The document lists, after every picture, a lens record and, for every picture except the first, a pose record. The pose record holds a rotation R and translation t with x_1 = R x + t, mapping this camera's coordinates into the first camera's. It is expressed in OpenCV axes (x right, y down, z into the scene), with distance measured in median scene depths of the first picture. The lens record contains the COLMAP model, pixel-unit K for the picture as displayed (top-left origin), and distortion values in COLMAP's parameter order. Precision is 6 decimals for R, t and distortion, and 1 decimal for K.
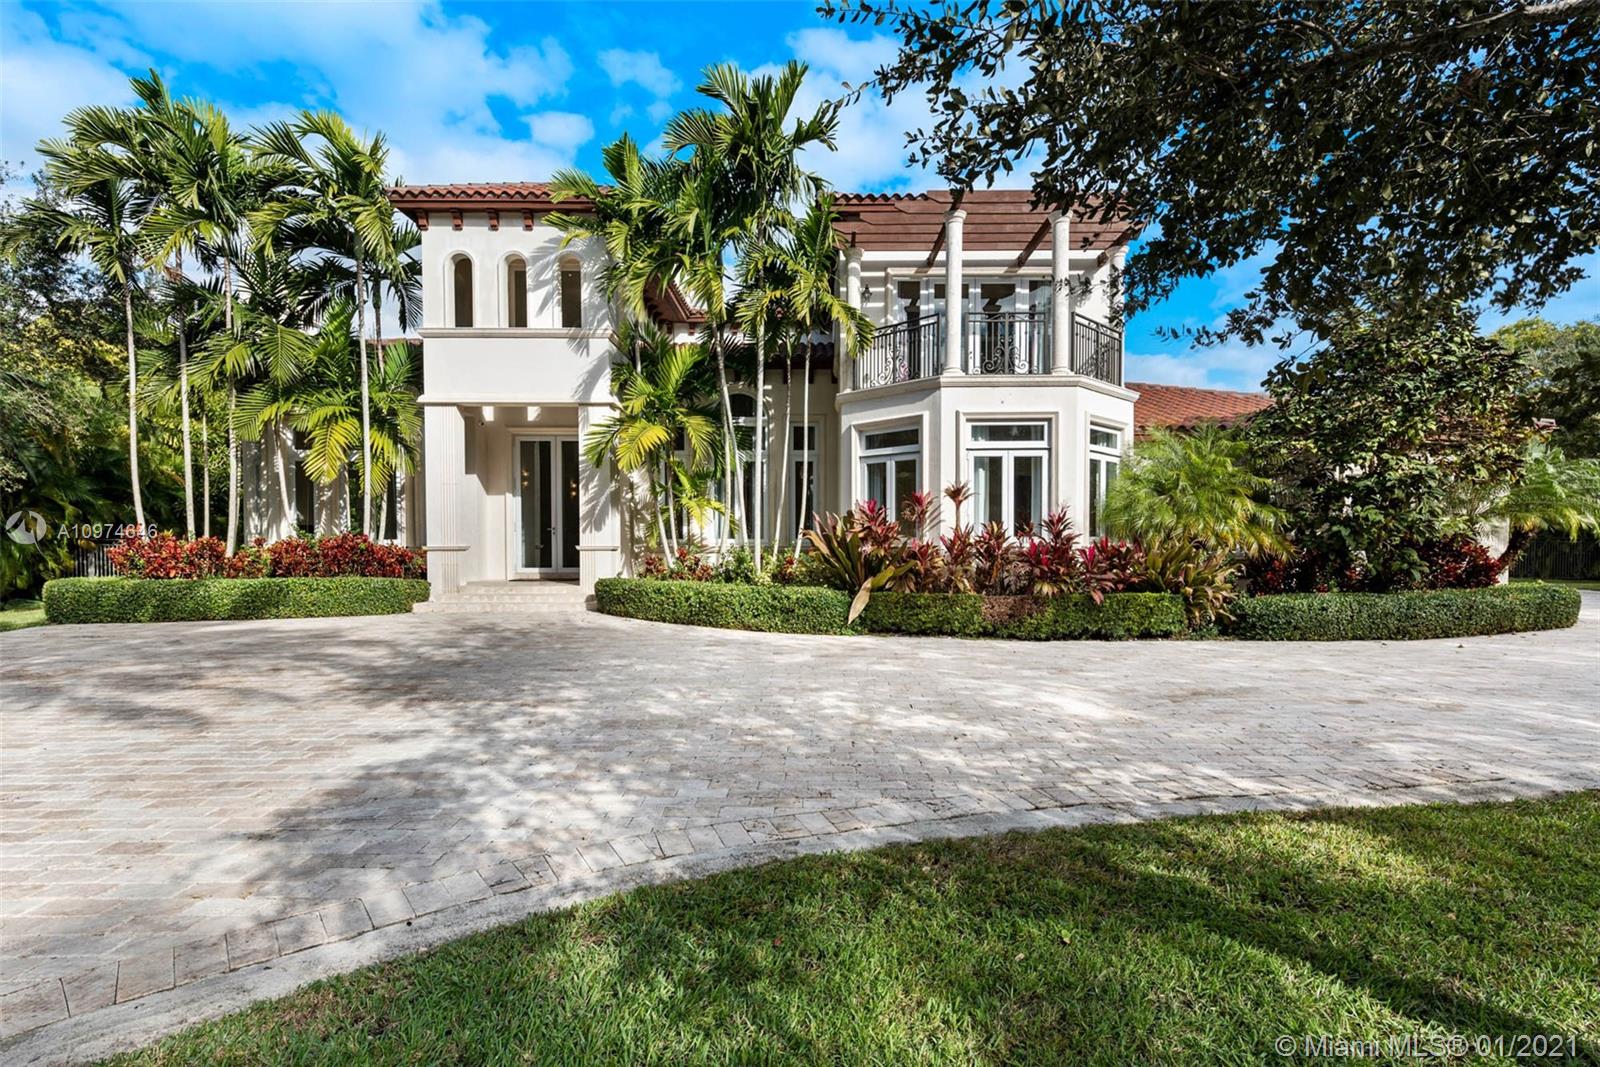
lens RADIAL K [[800.0, 0, 811.7], [0, 800.0, 555.0], [0, 0, 1]] dist [0.010181, -0.000472]
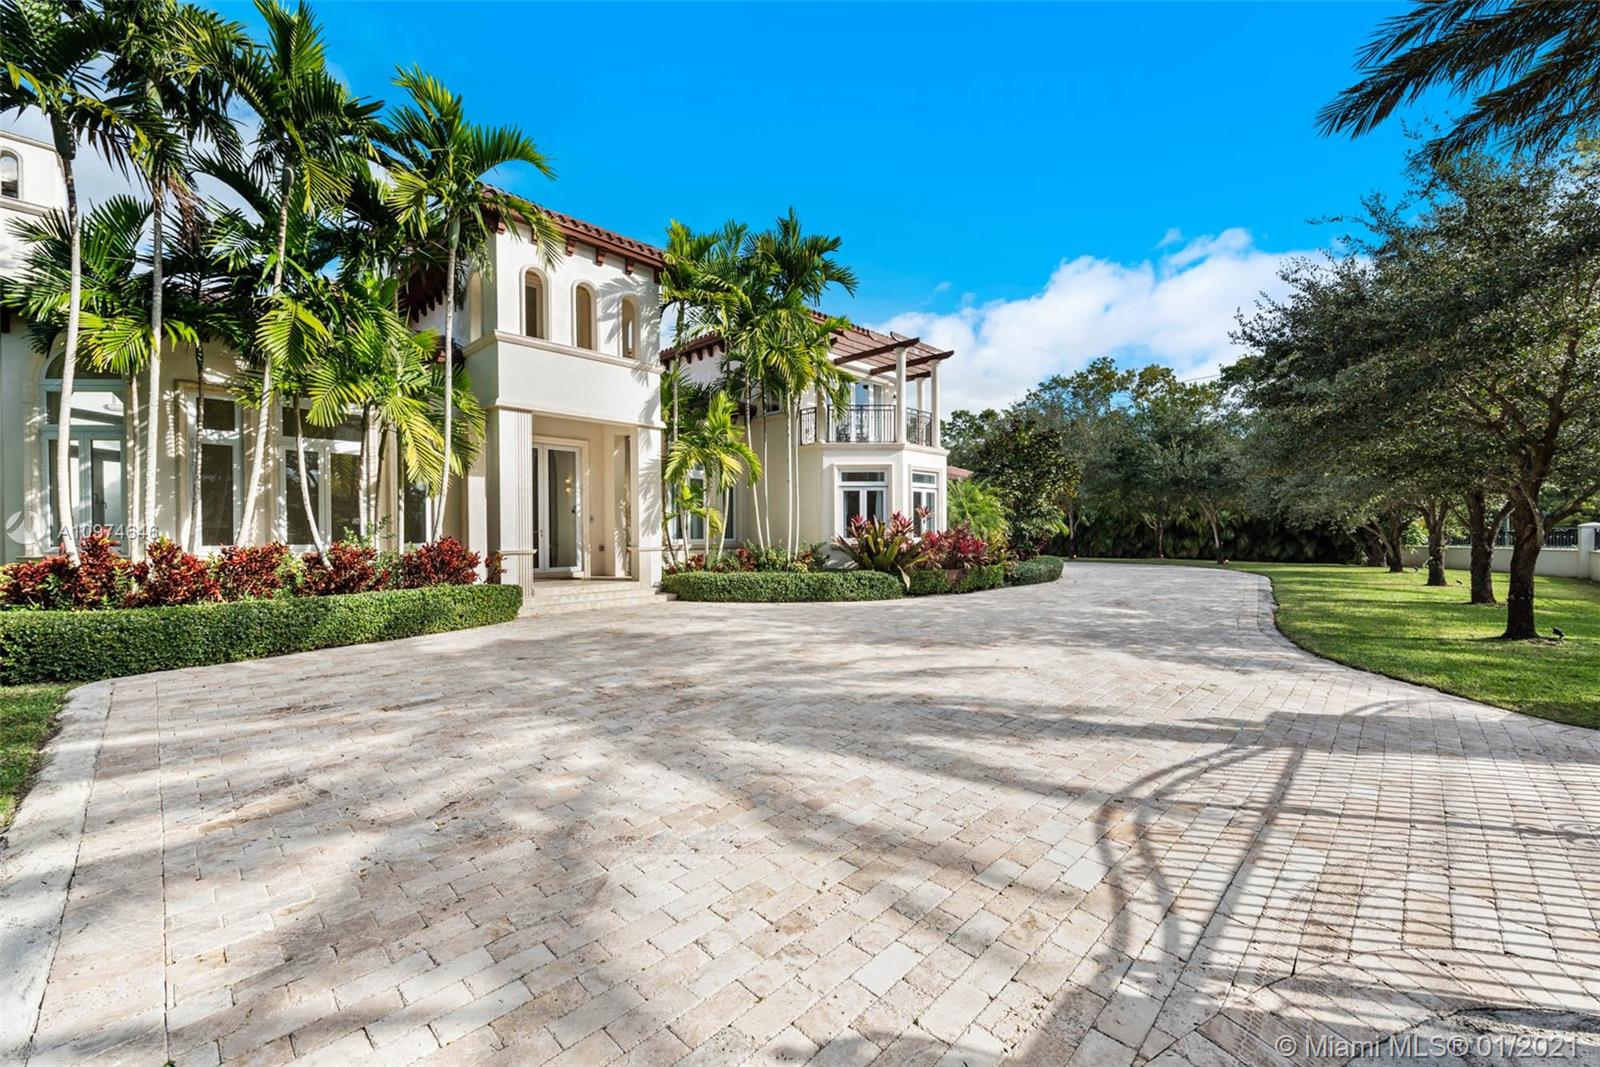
lens RADIAL K [[638.5, 0, 801.7], [0, 638.5, 537.6], [0, 0, 1]] dist [0.016022, -0.003500]
pose [[0.697982, -0.007657, 0.716074, -0.797225], [0.015652, 0.999867, -0.004565, -0.017436], [-0.715944, 0.014394, 0.698009, 0.179840]]
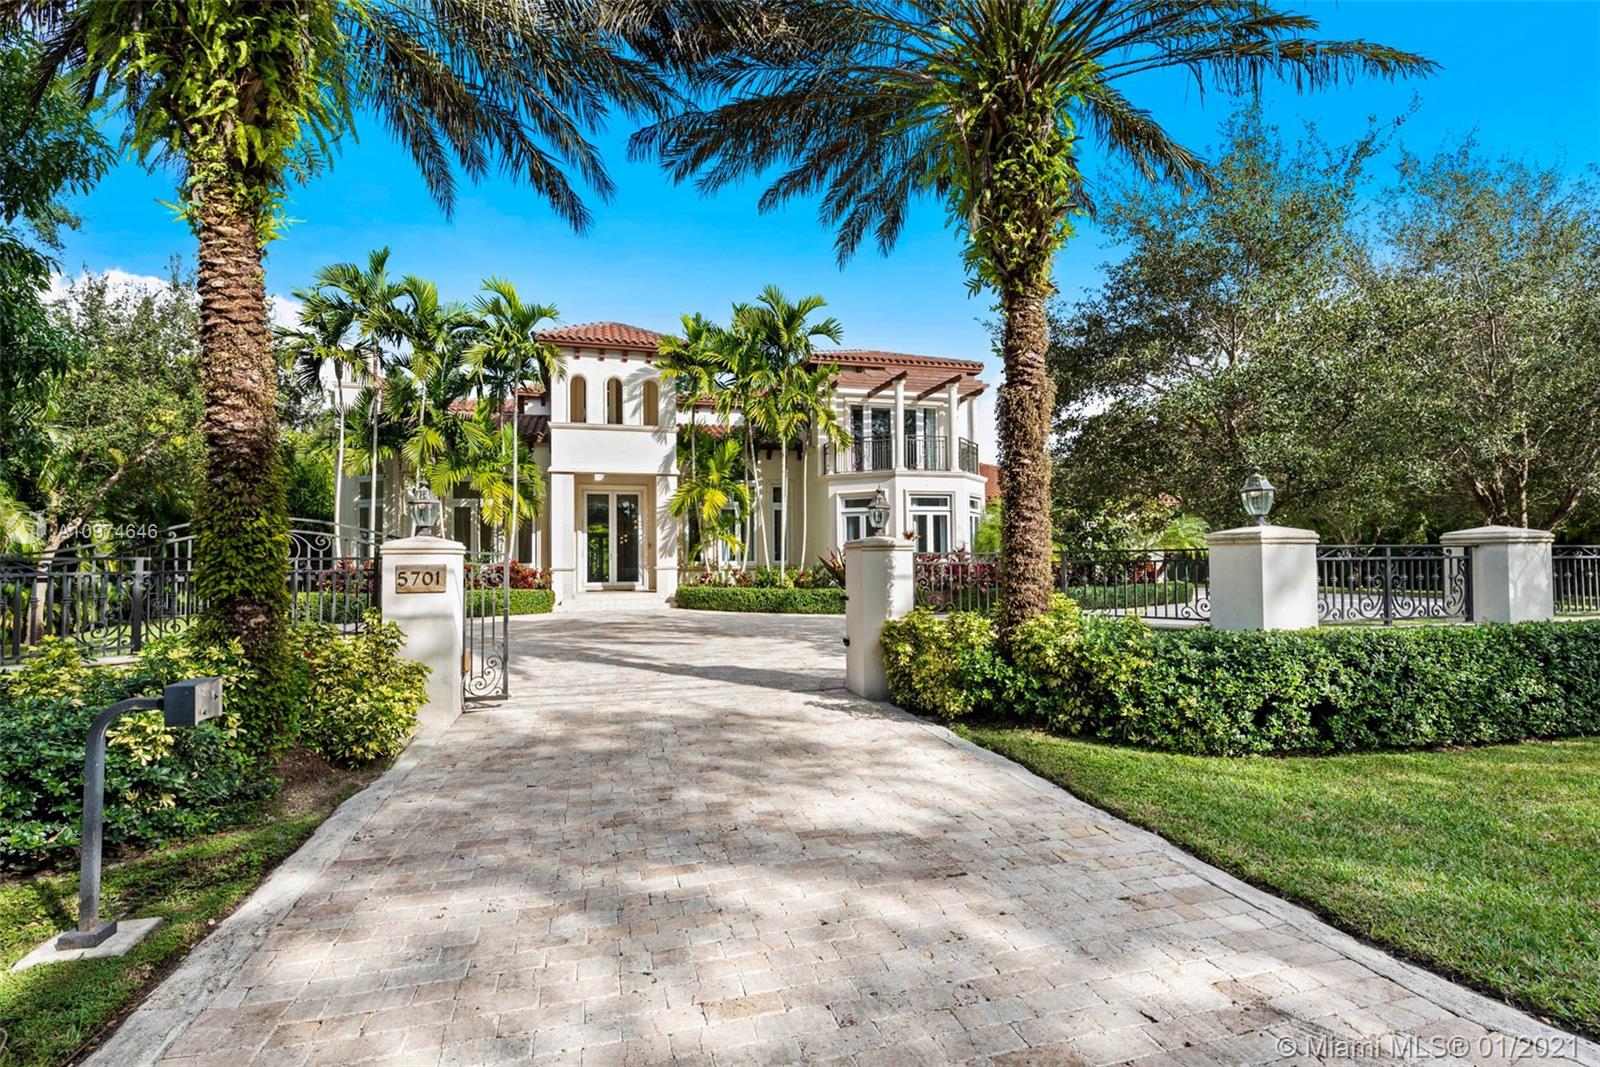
lens RADIAL K [[800.0, 0, 807.5], [0, 800.0, 538.1], [0, 0, 1]] dist [0.010181, -0.000472]
pose [[0.960738, -0.001855, 0.277453, -0.442998], [0.013189, 0.999153, -0.038988, -0.002698], [-0.277145, 0.041116, 0.959948, -0.561494]]
